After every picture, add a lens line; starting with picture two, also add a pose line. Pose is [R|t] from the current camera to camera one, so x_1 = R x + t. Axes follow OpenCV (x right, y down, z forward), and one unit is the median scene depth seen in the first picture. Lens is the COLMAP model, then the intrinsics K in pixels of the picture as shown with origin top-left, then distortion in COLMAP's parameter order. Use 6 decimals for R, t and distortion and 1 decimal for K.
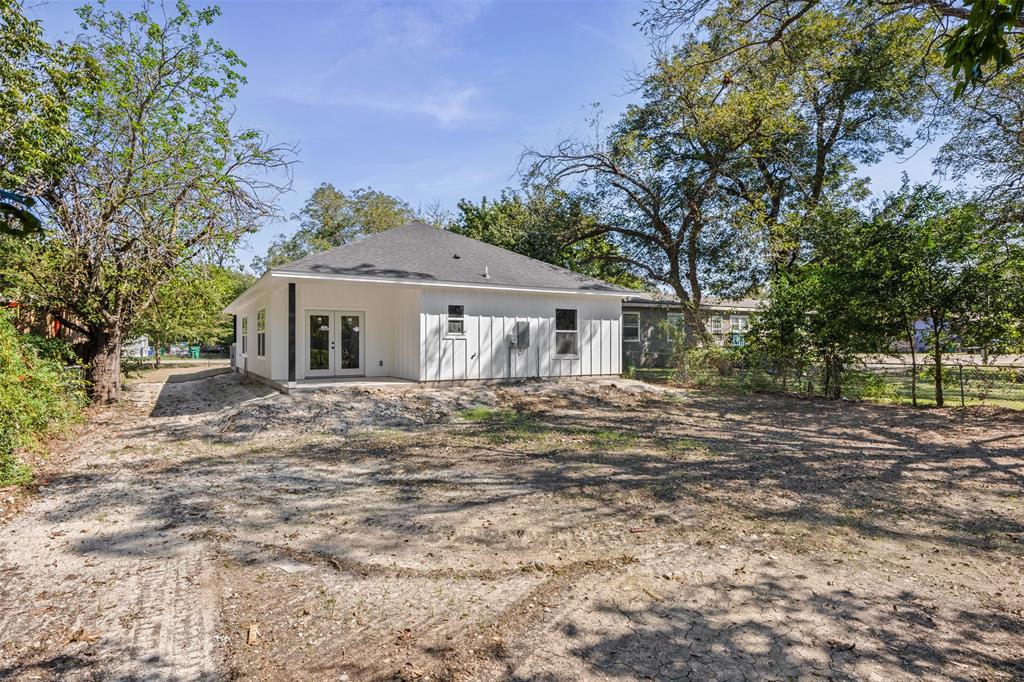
lens RADIAL K [[451.2, 0, 512.0], [0, 451.2, 341.0], [0, 0, 1]] dist [-0.000399, -0.000142]
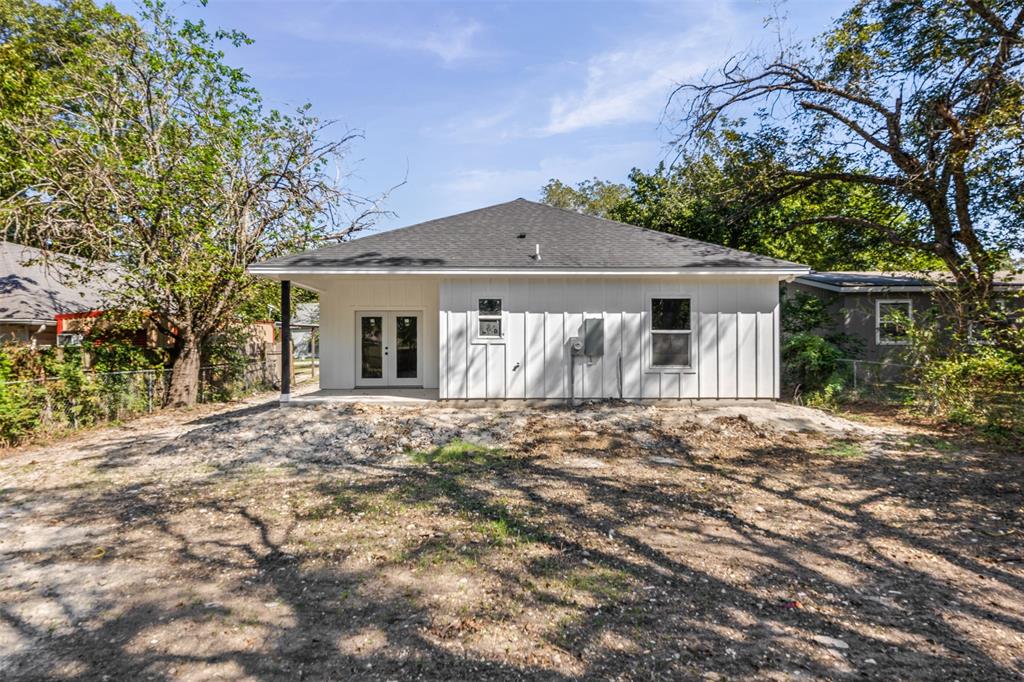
lens RADIAL K [[506.7, 0, 512.0], [0, 506.7, 341.0], [0, 0, 1]] dist [0.001989, 0.000346]
pose [[0.901397, -0.003359, -0.432981, 0.249611], [0.002424, 0.999993, -0.002713, -0.006265], [0.432988, 0.001396, 0.901399, 0.233868]]
